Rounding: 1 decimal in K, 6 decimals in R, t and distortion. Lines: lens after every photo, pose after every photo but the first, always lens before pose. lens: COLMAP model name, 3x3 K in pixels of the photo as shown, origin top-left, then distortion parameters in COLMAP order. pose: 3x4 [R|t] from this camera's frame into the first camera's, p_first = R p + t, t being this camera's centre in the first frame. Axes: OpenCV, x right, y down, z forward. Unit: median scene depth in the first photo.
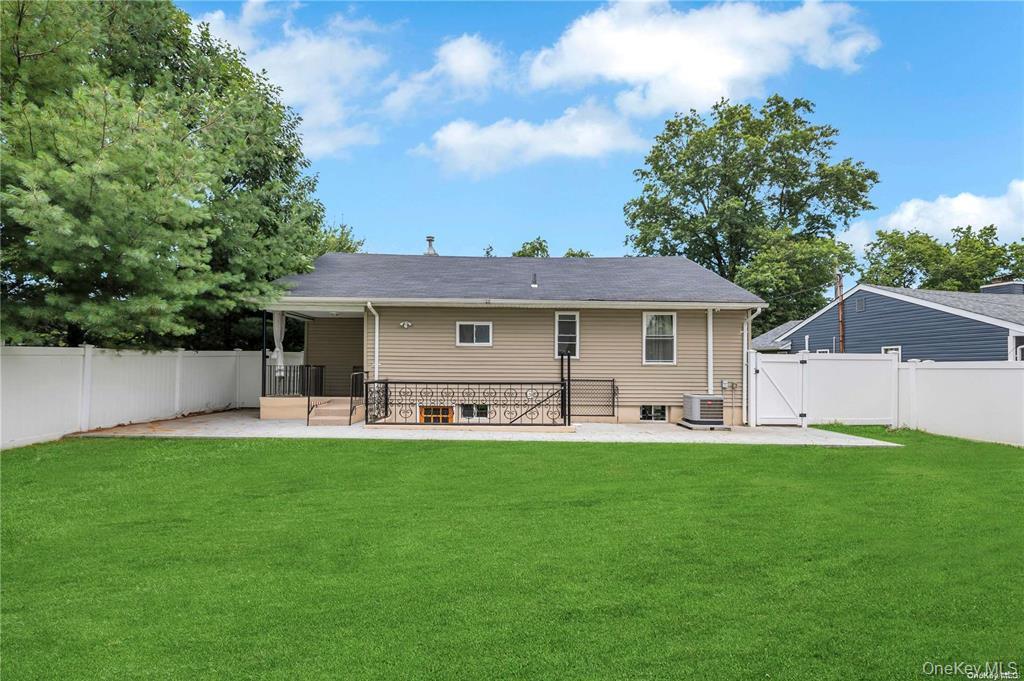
lens RADIAL K [[429.5, 0, 511.5], [0, 429.5, 365.3], [0, 0, 1]] dist [-0.001045, -0.000046]
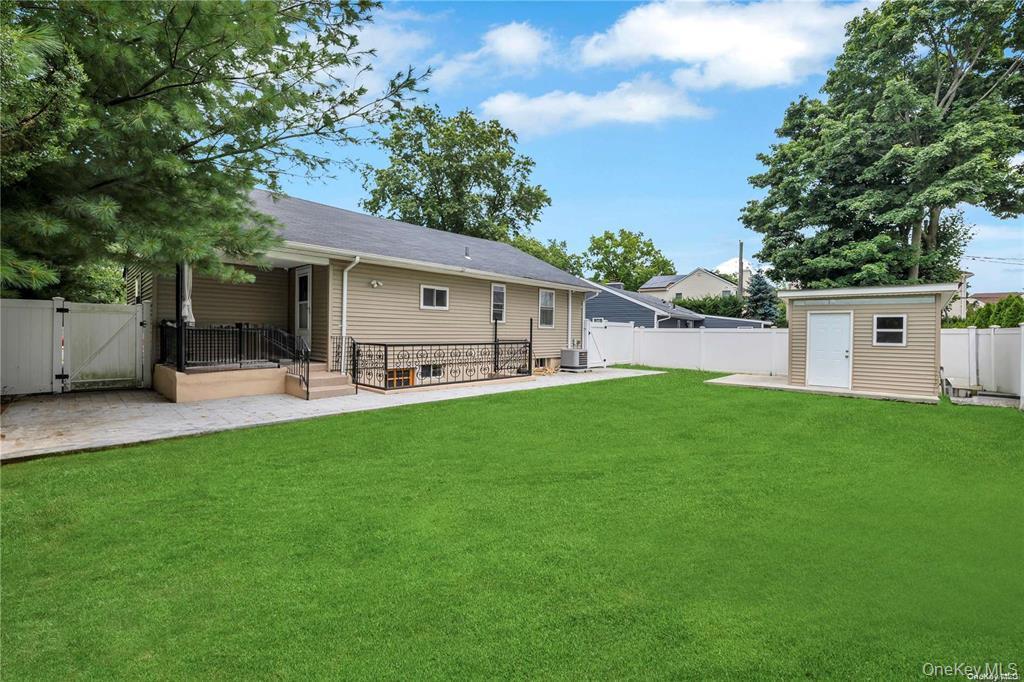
lens RADIAL K [[433.1, 0, 509.8], [0, 433.1, 339.9], [0, 0, 1]] dist [-0.009878, 0.000017]
pose [[0.688141, -0.012192, 0.725475, -0.731354], [-0.009348, 0.999627, 0.025666, 0.000930], [-0.725517, -0.024444, 0.687770, 0.135109]]
